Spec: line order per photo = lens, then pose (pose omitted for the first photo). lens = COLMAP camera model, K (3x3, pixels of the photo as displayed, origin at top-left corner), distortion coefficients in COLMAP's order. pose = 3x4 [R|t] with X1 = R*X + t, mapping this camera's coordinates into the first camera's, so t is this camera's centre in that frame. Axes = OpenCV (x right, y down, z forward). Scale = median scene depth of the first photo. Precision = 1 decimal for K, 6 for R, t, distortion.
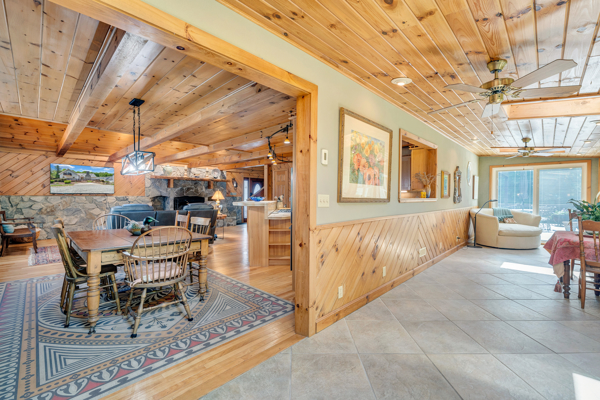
lens RADIAL K [[257.2, 0, 300.0], [0, 257.2, 200.0], [0, 0, 1]] dist [0.000639, 0.000063]
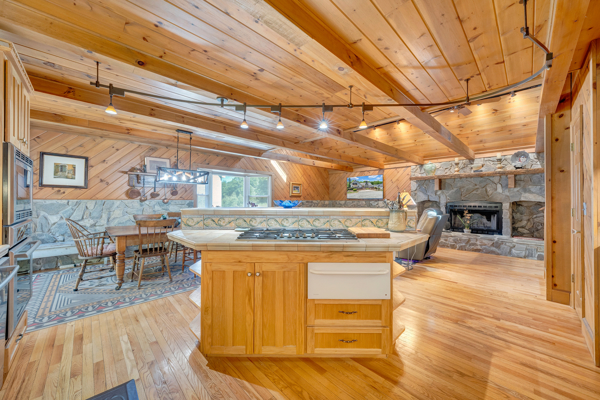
lens RADIAL K [[220.6, 0, 300.0], [0, 220.6, 200.0], [0, 0, 1]] dist [-0.001911, -0.000186]
pose [[-0.031929, -0.006845, -0.999467, 0.536839], [-0.015919, 0.999853, -0.006339, -0.016678], [0.999363, 0.015708, -0.032034, 1.694553]]
